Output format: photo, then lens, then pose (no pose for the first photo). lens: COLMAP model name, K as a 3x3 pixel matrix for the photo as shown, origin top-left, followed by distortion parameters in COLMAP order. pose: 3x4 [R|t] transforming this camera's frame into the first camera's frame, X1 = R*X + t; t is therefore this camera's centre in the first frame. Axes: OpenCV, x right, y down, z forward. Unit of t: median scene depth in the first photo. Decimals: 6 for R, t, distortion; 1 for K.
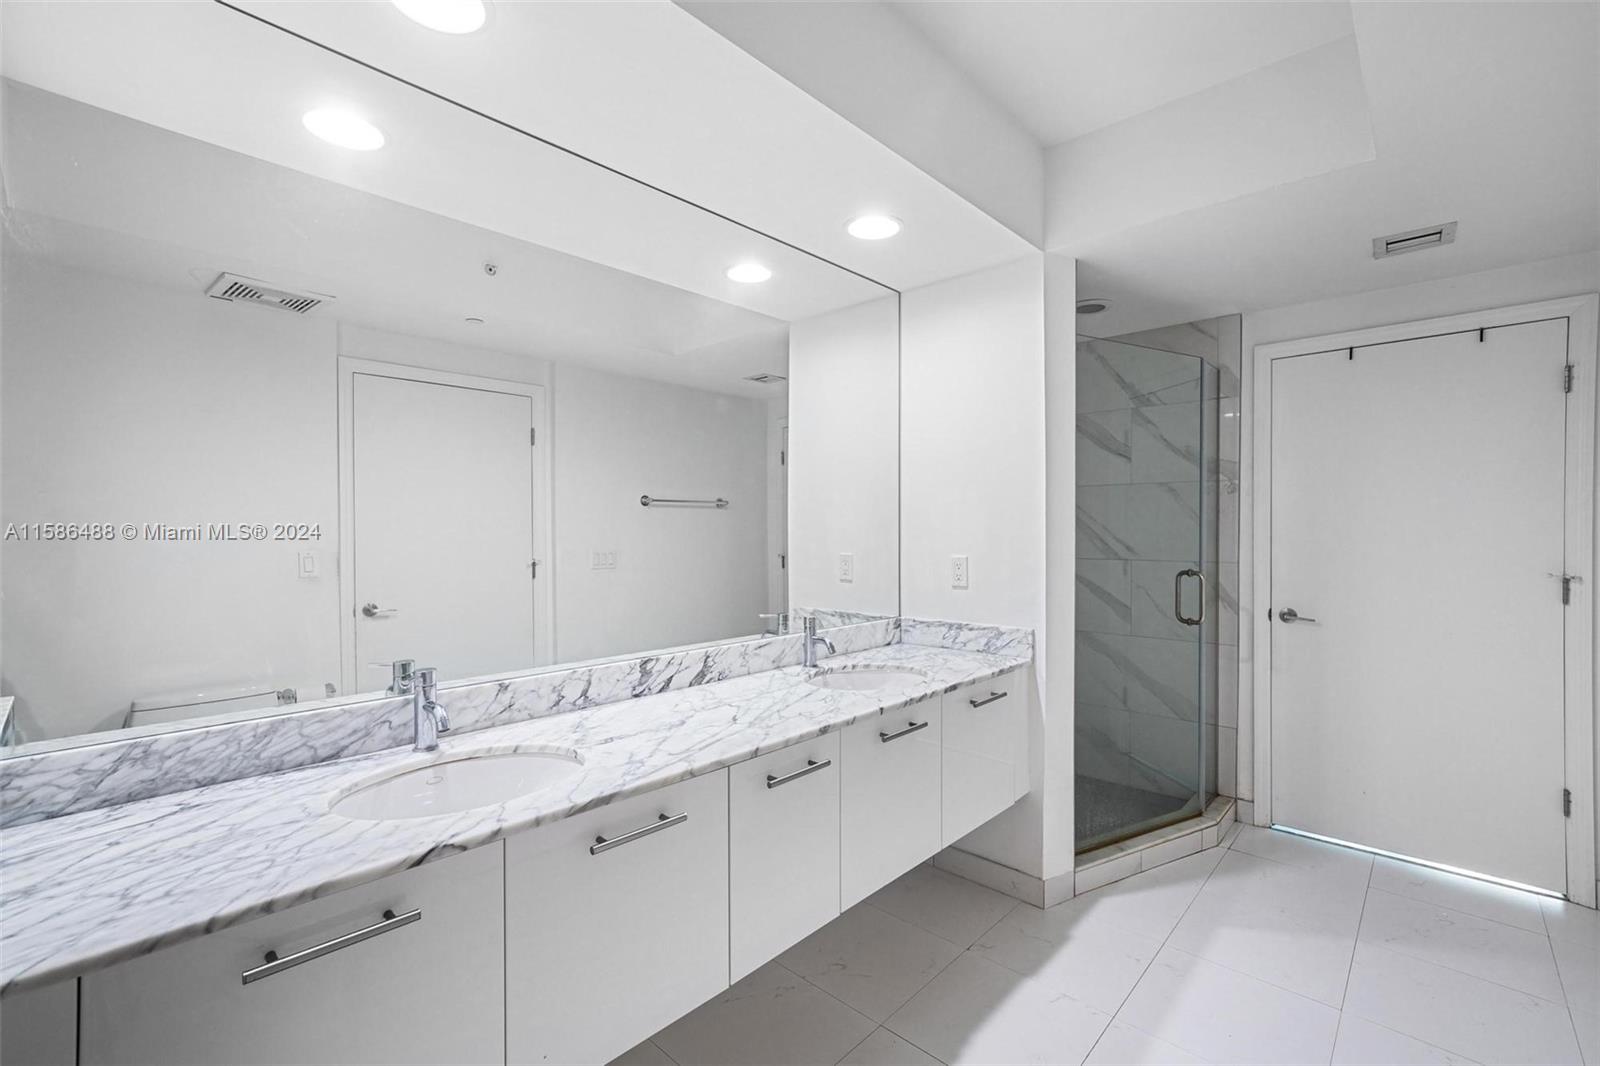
lens RADIAL K [[686.0, 0, 804.6], [0, 686.0, 535.4], [0, 0, 1]] dist [-0.017179, 0.006866]
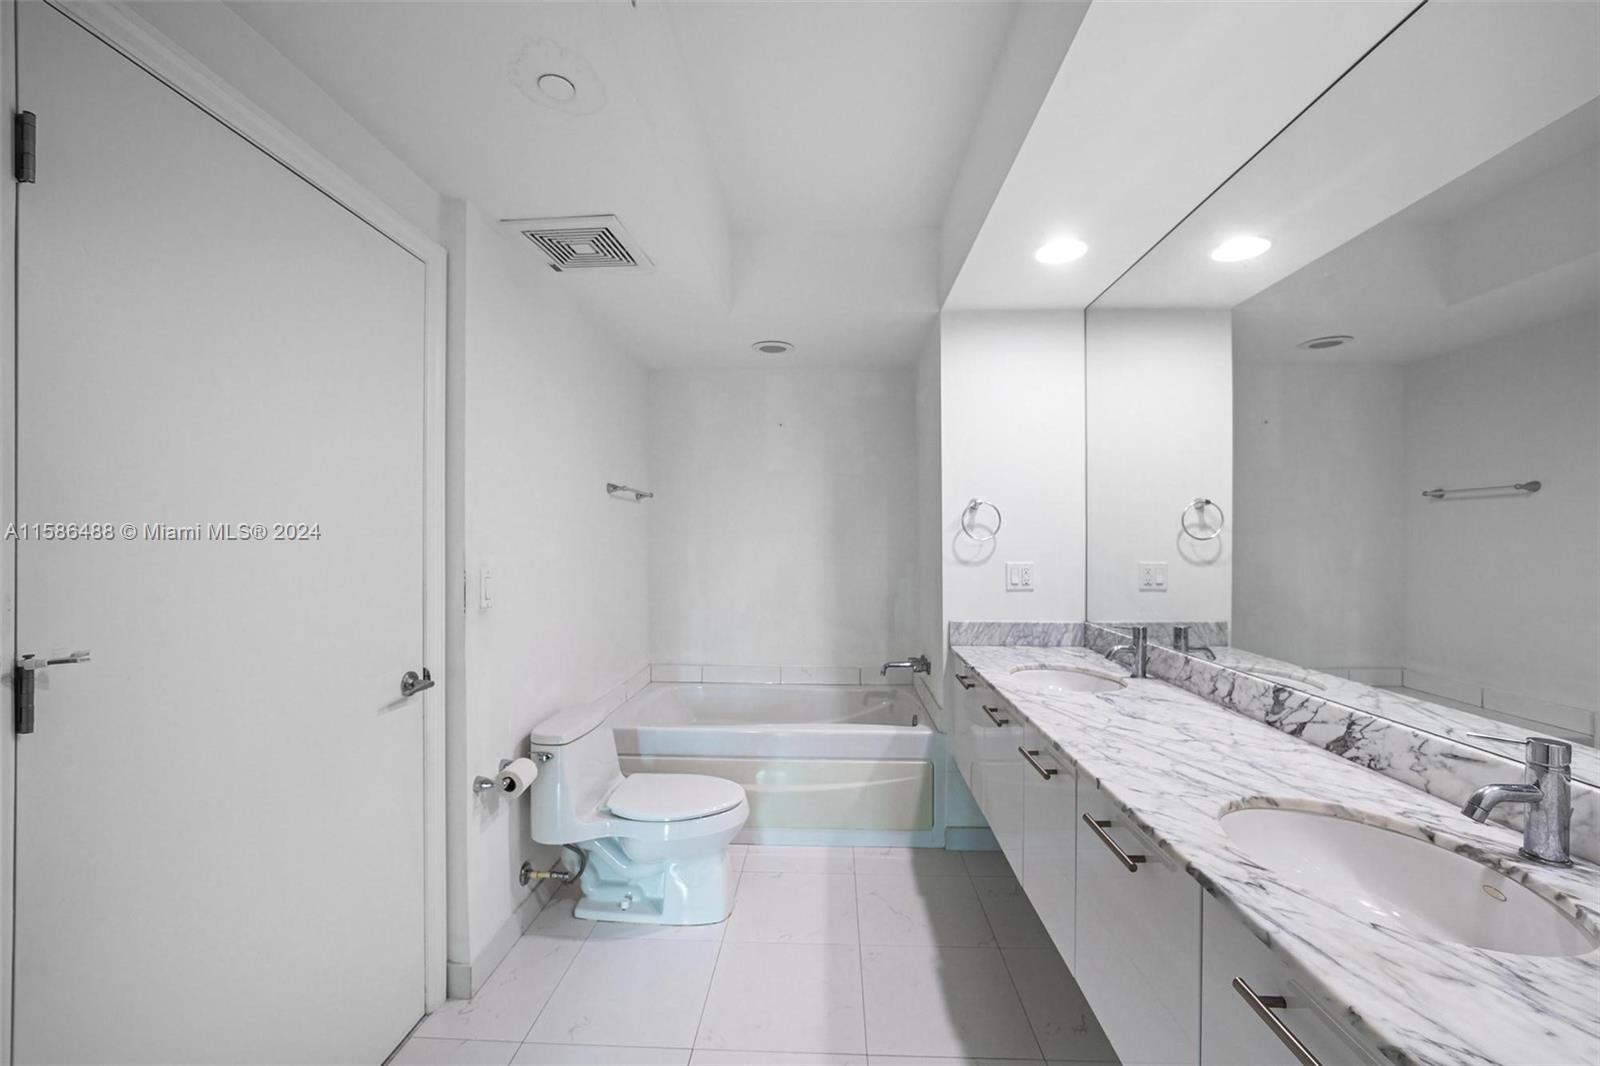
lens RADIAL K [[646.1, 0, 799.4], [0, 646.1, 535.7], [0, 0, 1]] dist [-0.026973, 0.010364]
pose [[-0.761953, 0.000771, -0.647632, 0.758840], [-0.000242, 0.999999, 0.001474, -0.009602], [0.647632, 0.001280, -0.761952, 1.247022]]
